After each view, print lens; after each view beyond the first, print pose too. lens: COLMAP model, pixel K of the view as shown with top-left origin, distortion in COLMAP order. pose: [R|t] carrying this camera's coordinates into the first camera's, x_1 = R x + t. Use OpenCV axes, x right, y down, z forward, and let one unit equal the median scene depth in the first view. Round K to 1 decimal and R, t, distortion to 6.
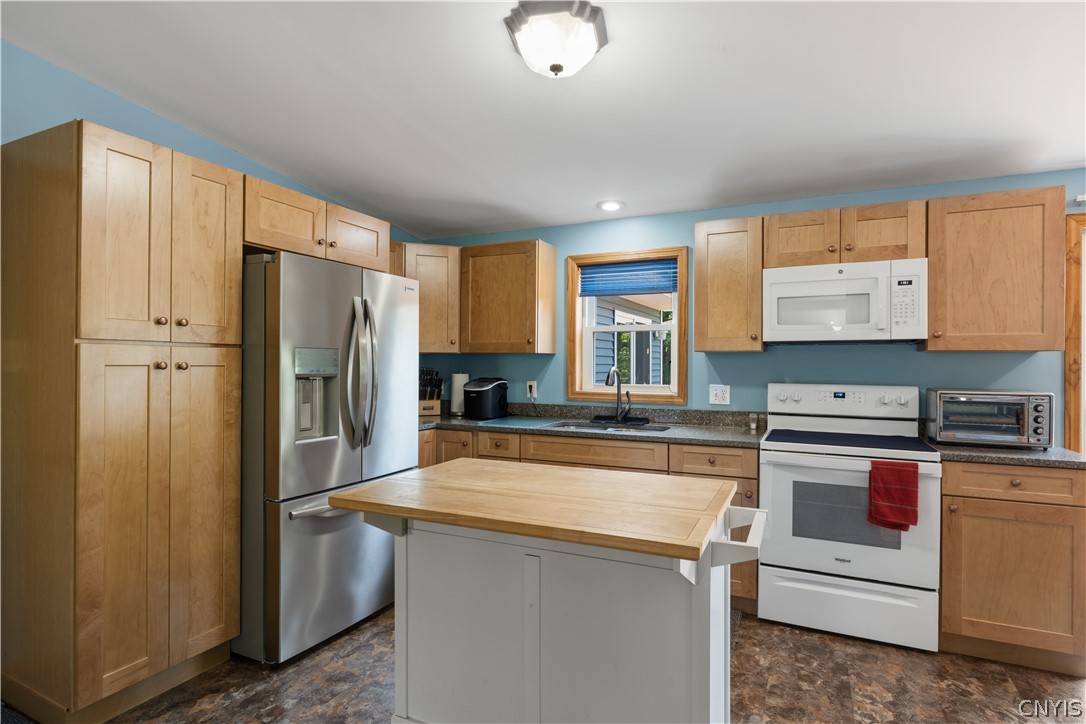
lens RADIAL K [[564.3, 0, 540.5], [0, 564.3, 361.3], [0, 0, 1]] dist [-0.003062, 0.000655]
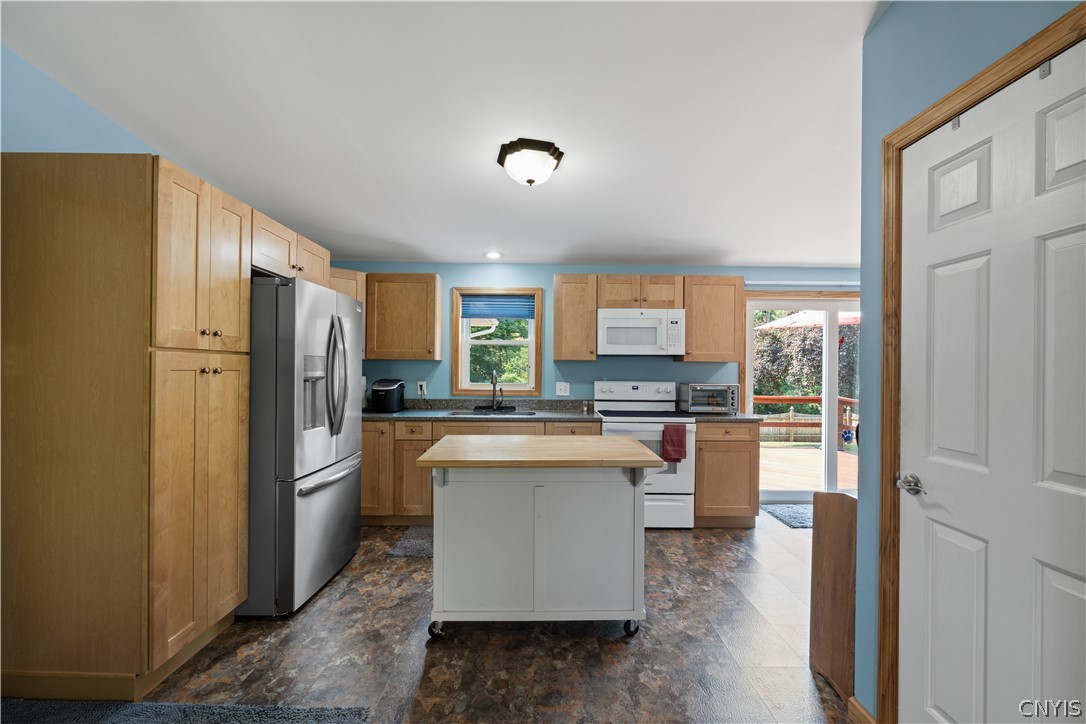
lens RADIAL K [[480.4, 0, 544.5], [0, 480.4, 366.2], [0, 0, 1]] dist [-0.002622, -0.000795]
pose [[0.895631, 0.003122, 0.444787, -0.420316], [-0.004530, 0.999988, 0.002103, -0.005489], [-0.444774, -0.003898, 0.895634, -0.173406]]
